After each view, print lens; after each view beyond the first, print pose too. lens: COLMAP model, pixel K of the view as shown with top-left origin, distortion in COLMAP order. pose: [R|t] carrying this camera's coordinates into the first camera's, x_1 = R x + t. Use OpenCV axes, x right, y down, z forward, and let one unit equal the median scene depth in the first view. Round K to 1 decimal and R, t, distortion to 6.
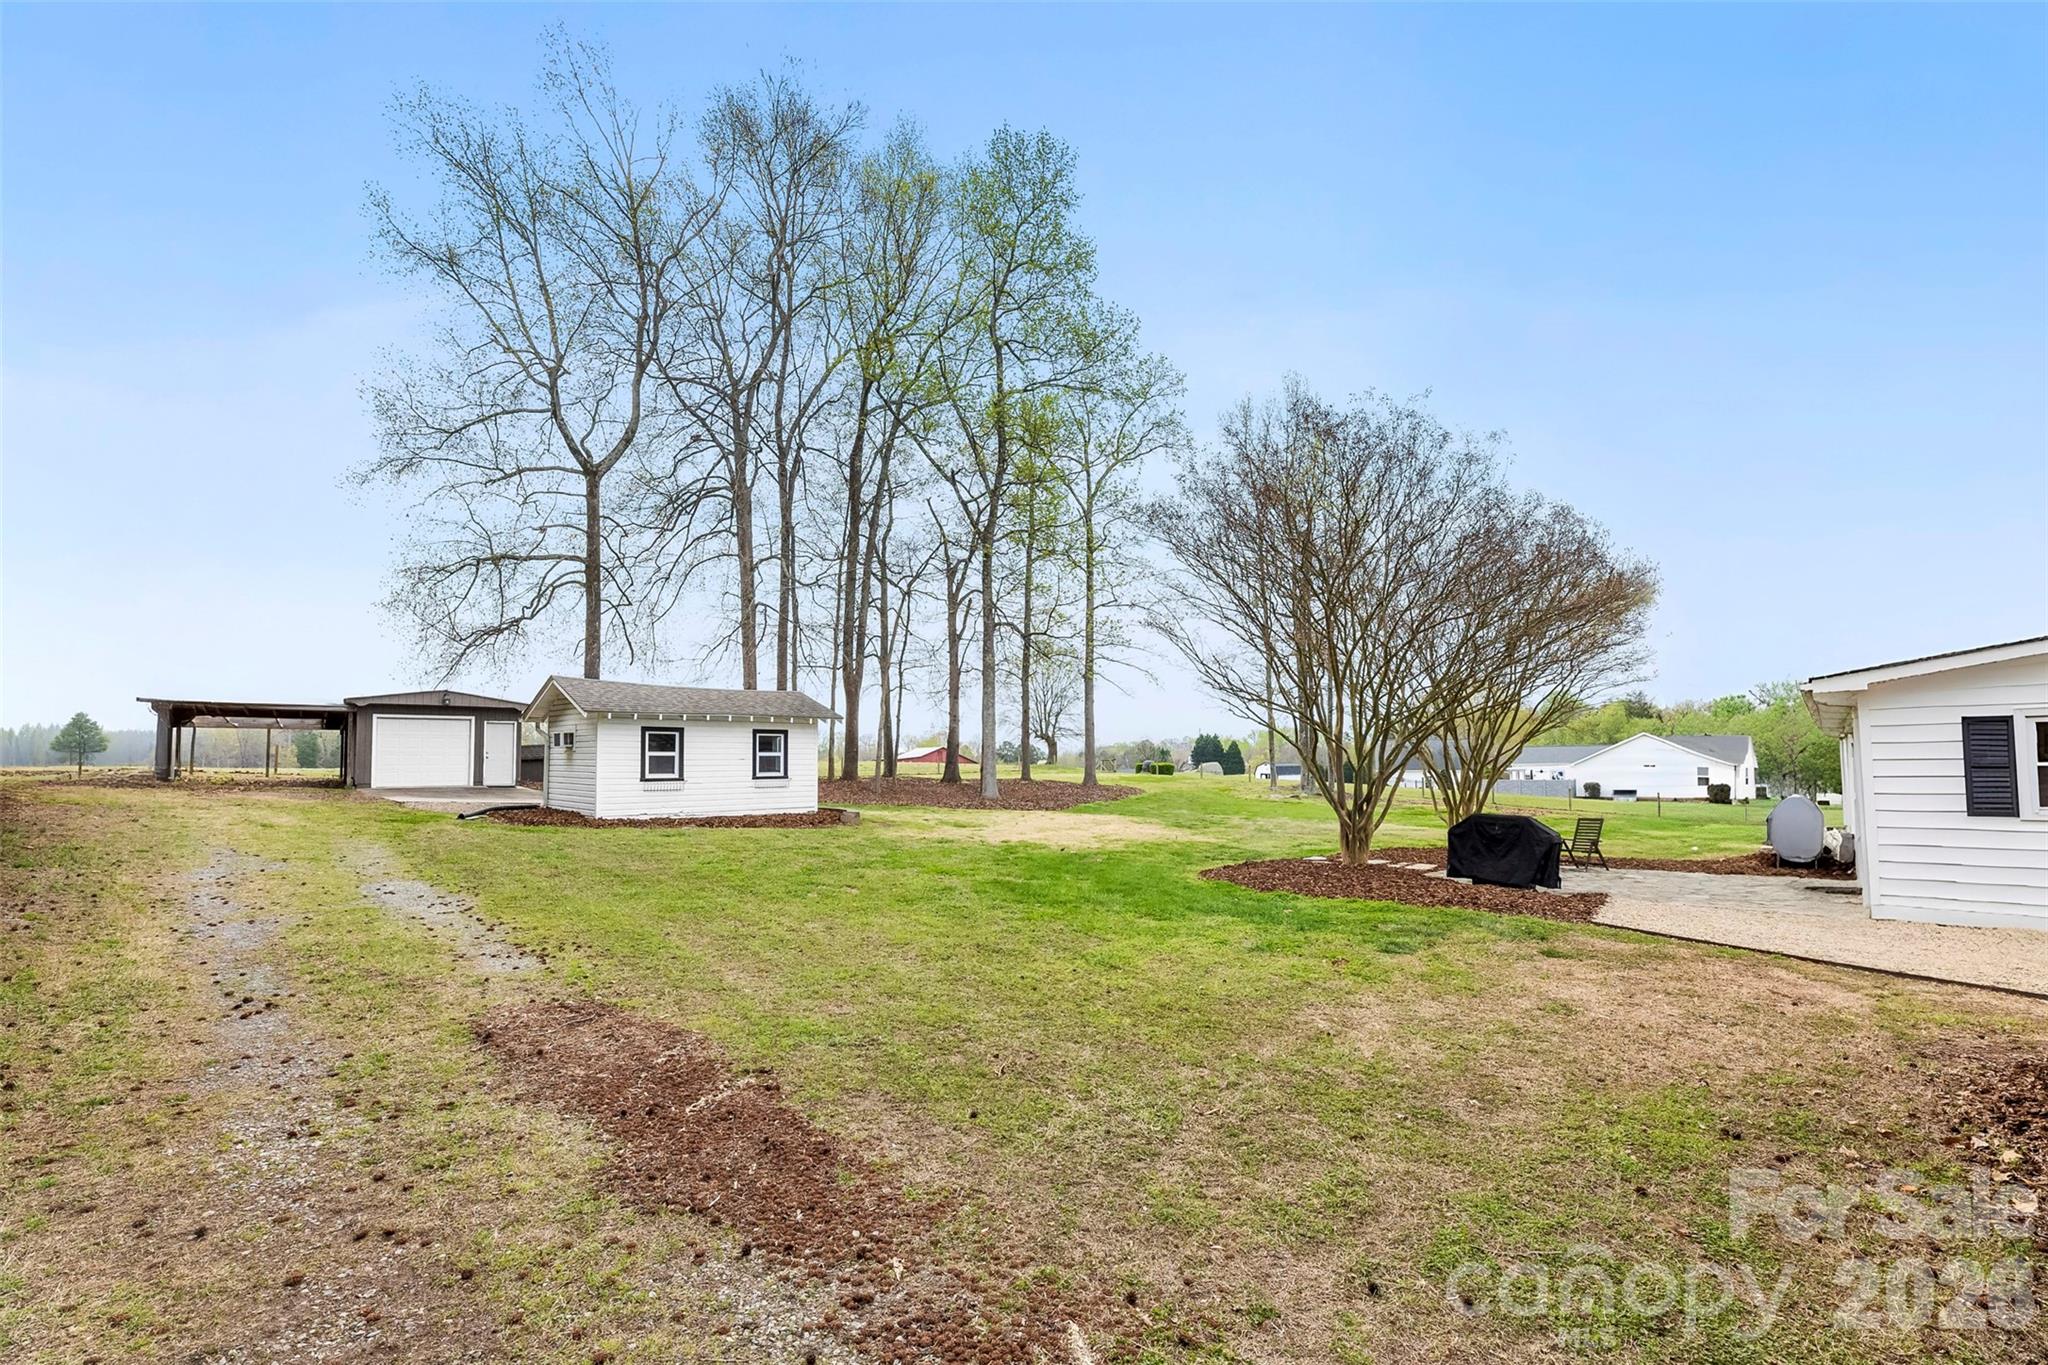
lens RADIAL K [[832.6, 0, 1000.3], [0, 832.6, 708.7], [0, 0, 1]] dist [0.005541, 0.000510]
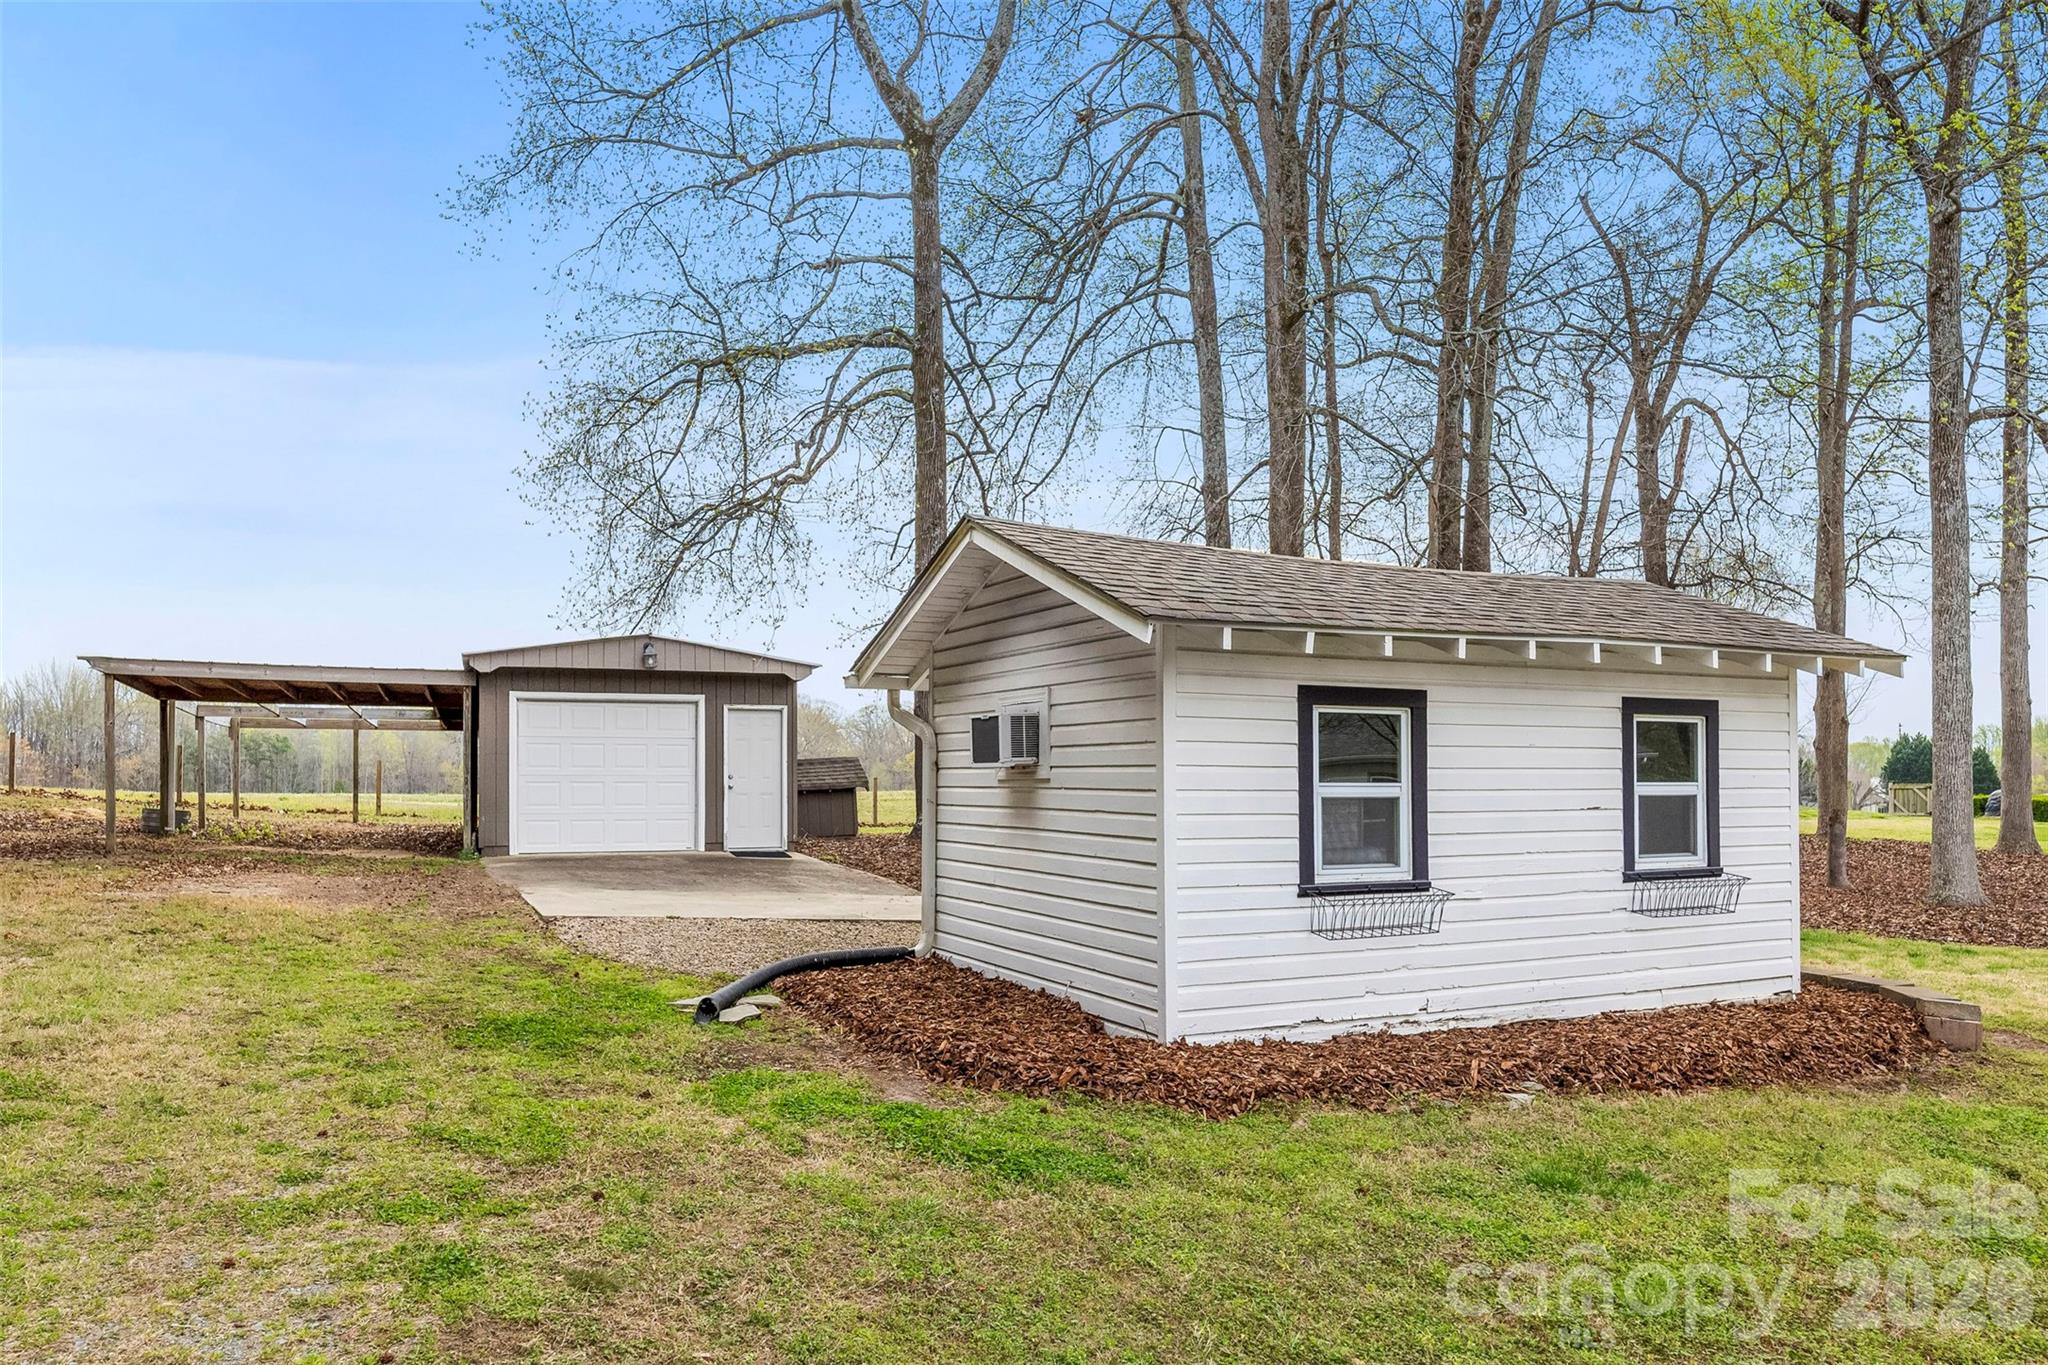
lens RADIAL K [[1412.1, 0, 1025.4], [0, 1412.1, 685.7], [0, 0, 1]] dist [0.046509, 0.000188]
pose [[0.948317, -0.017957, -0.316816, -0.221831], [0.015911, 0.999833, -0.009042, 0.014349], [0.316925, 0.003534, 0.948444, 0.329117]]
